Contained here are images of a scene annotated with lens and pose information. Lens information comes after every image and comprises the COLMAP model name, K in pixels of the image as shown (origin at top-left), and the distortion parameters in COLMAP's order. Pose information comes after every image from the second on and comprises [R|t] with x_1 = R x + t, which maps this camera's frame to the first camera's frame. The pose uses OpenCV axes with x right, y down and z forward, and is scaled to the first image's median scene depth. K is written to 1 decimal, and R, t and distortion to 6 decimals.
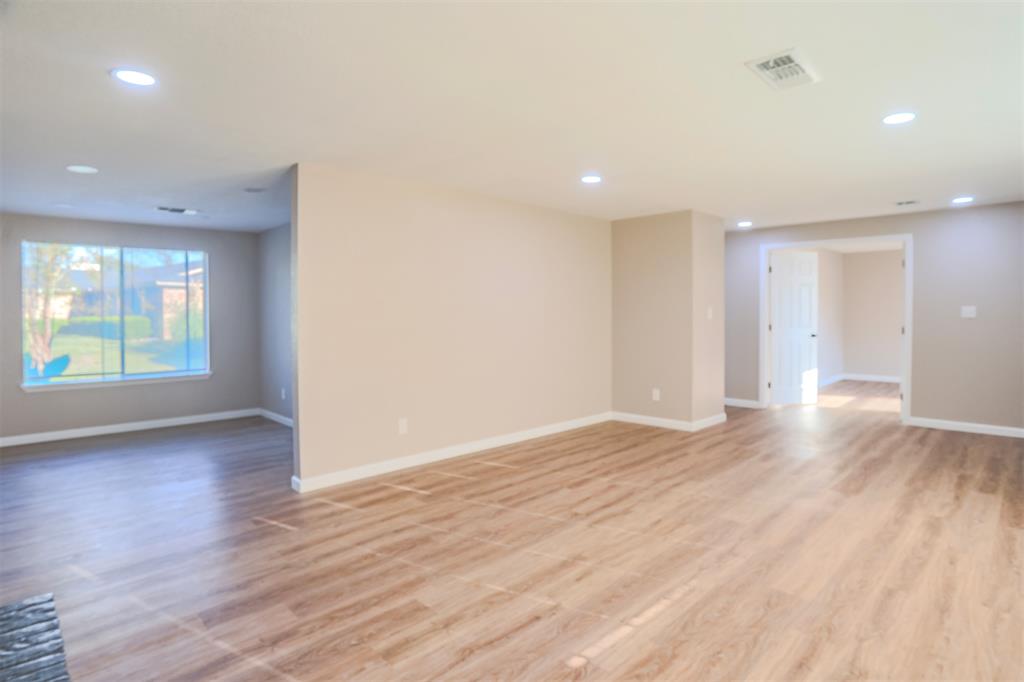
lens RADIAL K [[547.1, 0, 500.3], [0, 547.1, 319.2], [0, 0, 1]] dist [-0.072107, 0.028945]
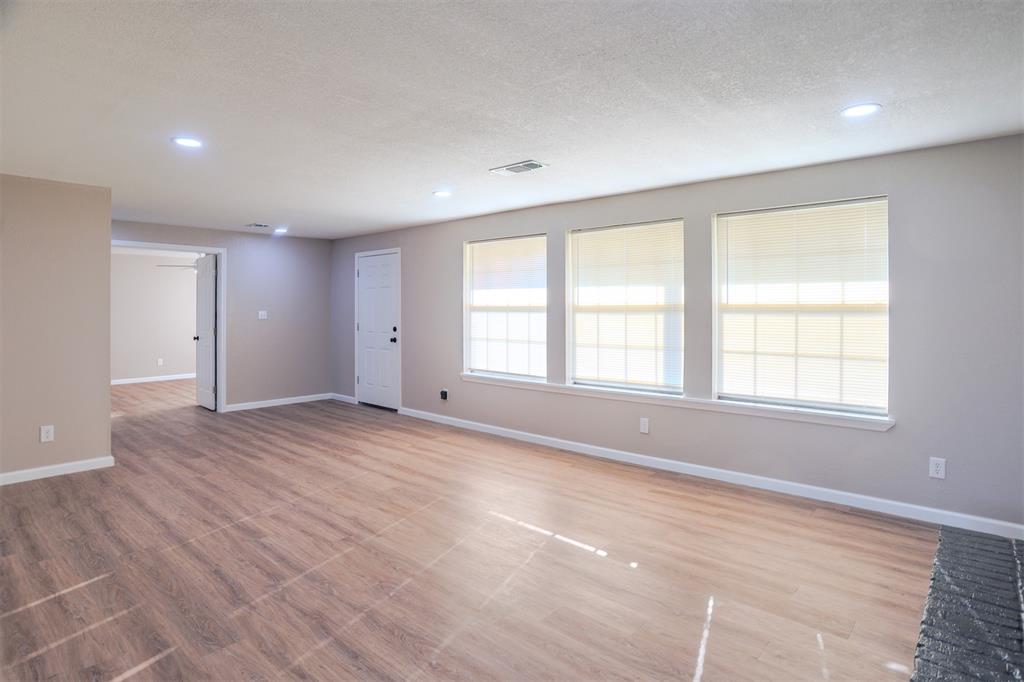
lens RADIAL K [[553.5, 0, 491.7], [0, 553.5, 304.1], [0, 0, 1]] dist [-0.072841, 0.032560]
pose [[-0.047481, 0.016864, 0.998730, -0.779311], [0.019365, 0.999685, -0.015959, -0.013420], [-0.998684, 0.018583, -0.047792, 0.787256]]
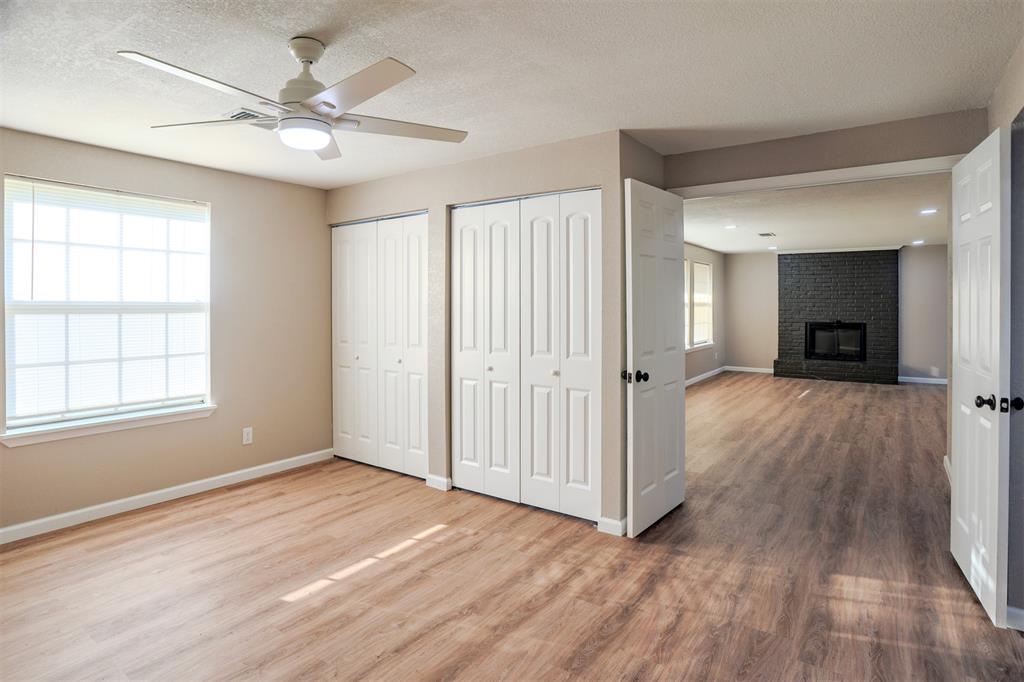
lens RADIAL K [[554.7, 0, 508.3], [0, 554.7, 301.6], [0, 0, 1]] dist [-0.051775, 0.017513]
pose [[-0.981588, 0.007704, -0.190856, 1.866921], [0.005102, 0.999887, 0.014120, -0.073910], [0.190943, 0.012887, -0.981517, 2.735045]]
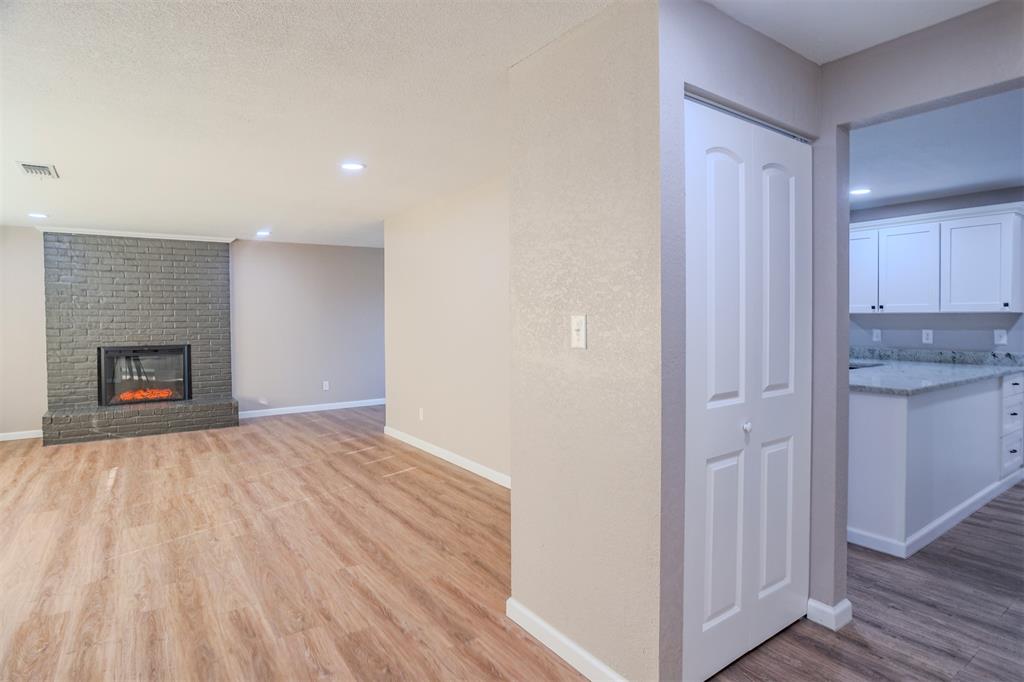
lens RADIAL K [[545.4, 0, 496.0], [0, 545.4, 329.9], [0, 0, 1]] dist [-0.065911, 0.026495]
pose [[-0.170381, 0.032635, -0.984838, 1.246066], [-0.005848, 0.999400, 0.034130, -0.038897], [0.985361, 0.011574, -0.170088, 1.757751]]
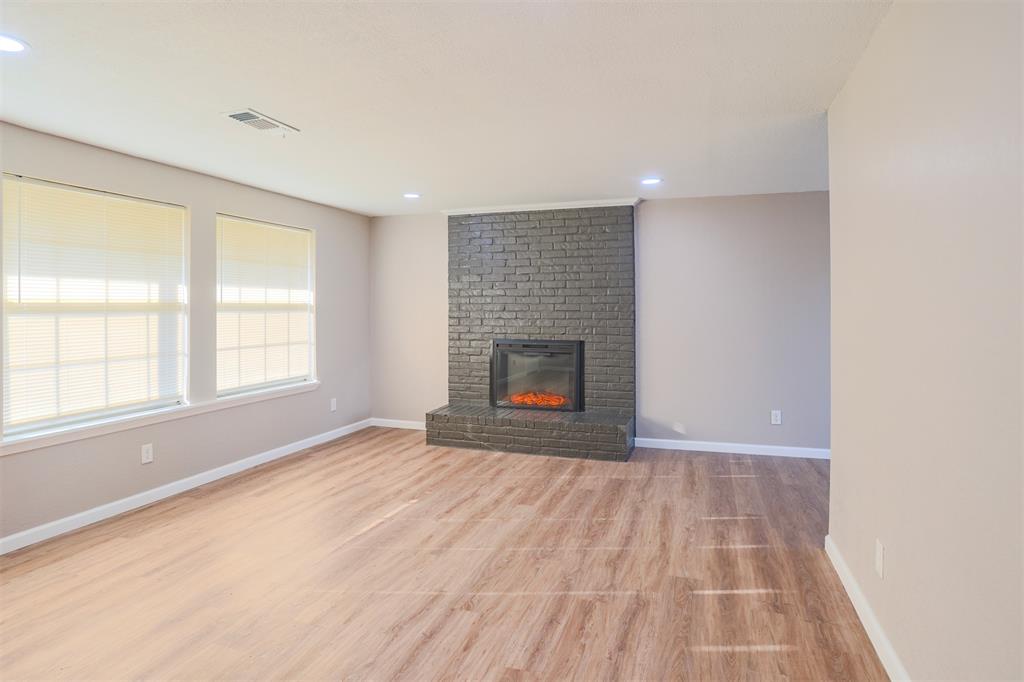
lens RADIAL K [[554.7, 0, 516.3], [0, 554.7, 304.0], [0, 0, 1]] dist [-0.073985, 0.028958]
pose [[-0.891358, 0.007132, -0.453244, 0.393788], [0.002506, 0.999938, 0.010807, -0.034243], [0.453293, 0.008497, -0.891321, 1.630825]]
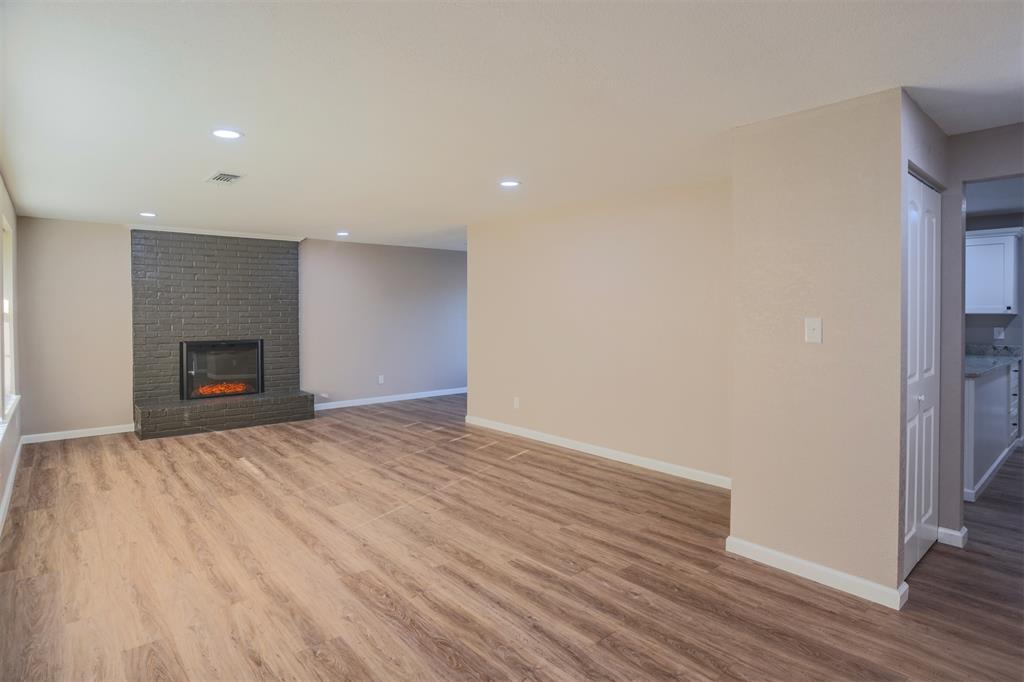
lens RADIAL K [[547.1, 0, 500.3], [0, 547.1, 319.2], [0, 0, 1]] dist [-0.072107, 0.028945]
pose [[-0.065948, 0.023375, -0.997549, 1.471775], [-0.012002, 0.999635, 0.024217, -0.048247], [0.997751, 0.013570, -0.065643, 1.345899]]
